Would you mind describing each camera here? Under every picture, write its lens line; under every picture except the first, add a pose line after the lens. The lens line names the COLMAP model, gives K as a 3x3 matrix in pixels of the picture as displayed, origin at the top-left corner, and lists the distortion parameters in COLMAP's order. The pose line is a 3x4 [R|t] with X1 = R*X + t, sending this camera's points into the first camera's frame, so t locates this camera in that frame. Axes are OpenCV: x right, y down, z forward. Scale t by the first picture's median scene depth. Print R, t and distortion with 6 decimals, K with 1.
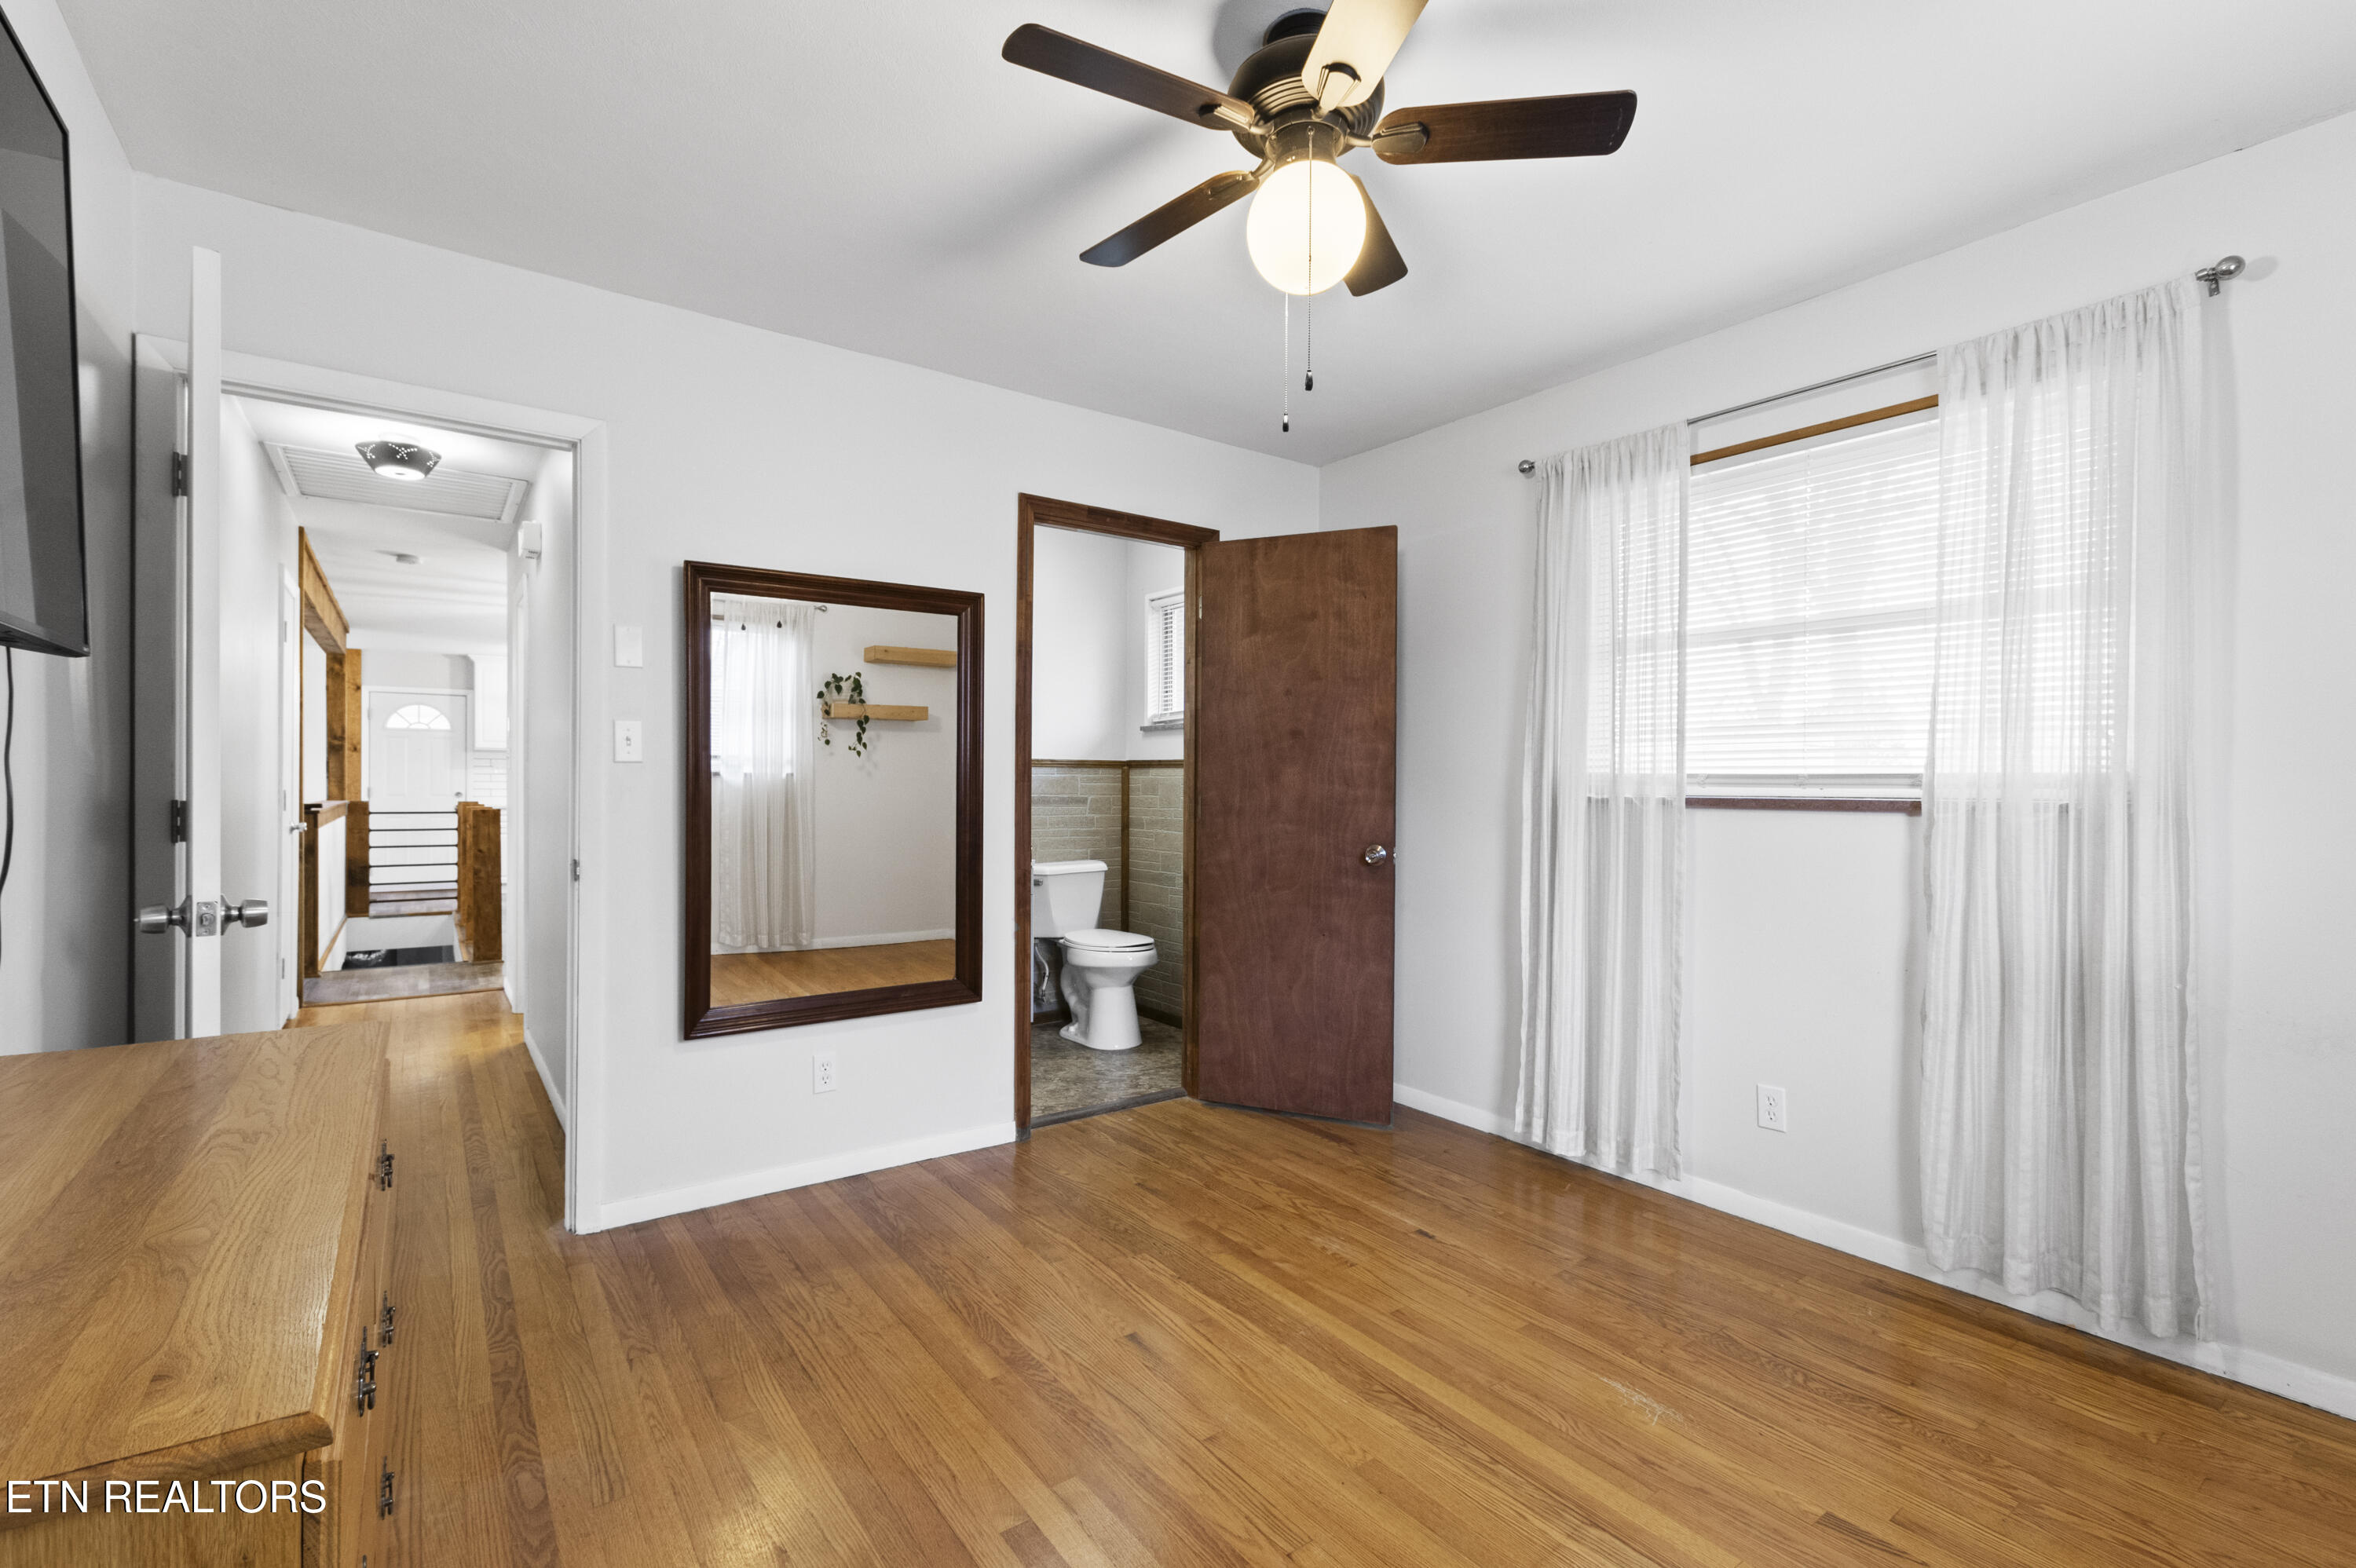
lens RADIAL K [[1021.7, 0, 1148.3], [0, 1021.7, 789.9], [0, 0, 1]] dist [-0.000029, -0.001870]
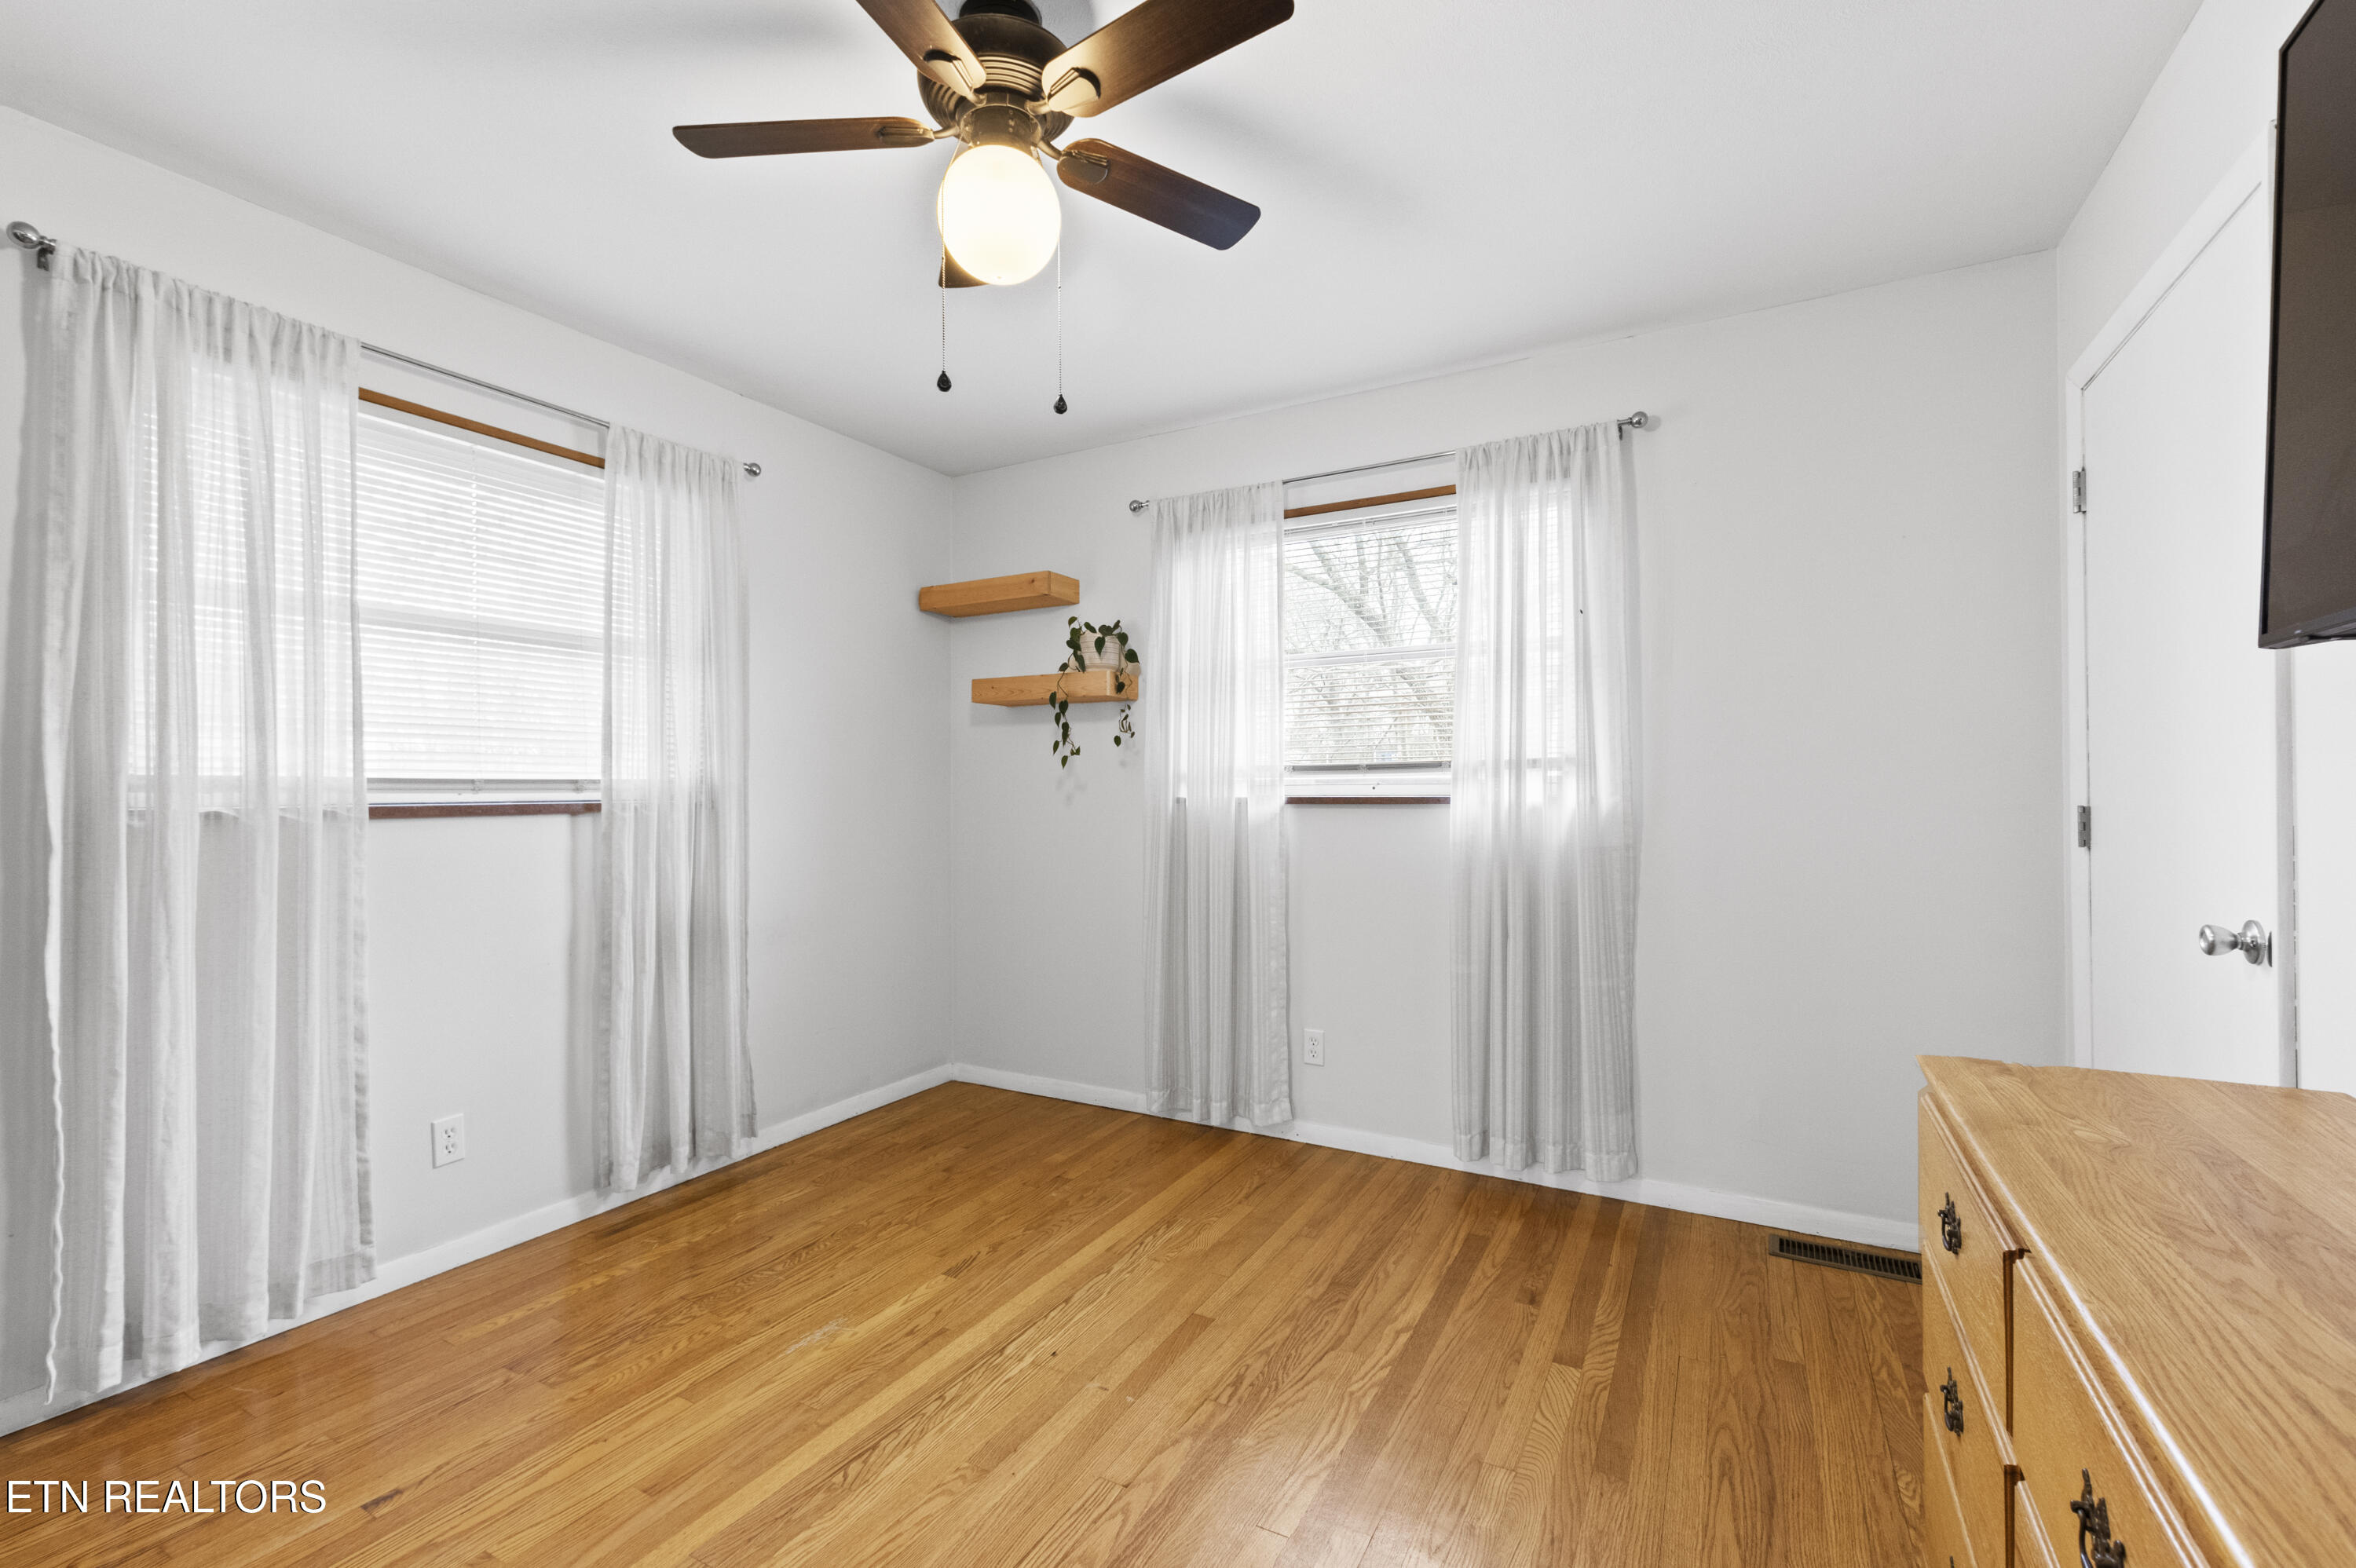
lens RADIAL K [[1021.7, 0, 1158.4], [0, 1021.7, 780.7], [0, 0, 1]] dist [-0.000029, -0.001870]
pose [[-0.424142, 0.000078, 0.905596, -0.575579], [0.007873, 0.999963, 0.003601, -0.013688], [-0.905561, 0.008657, -0.424127, 0.933999]]
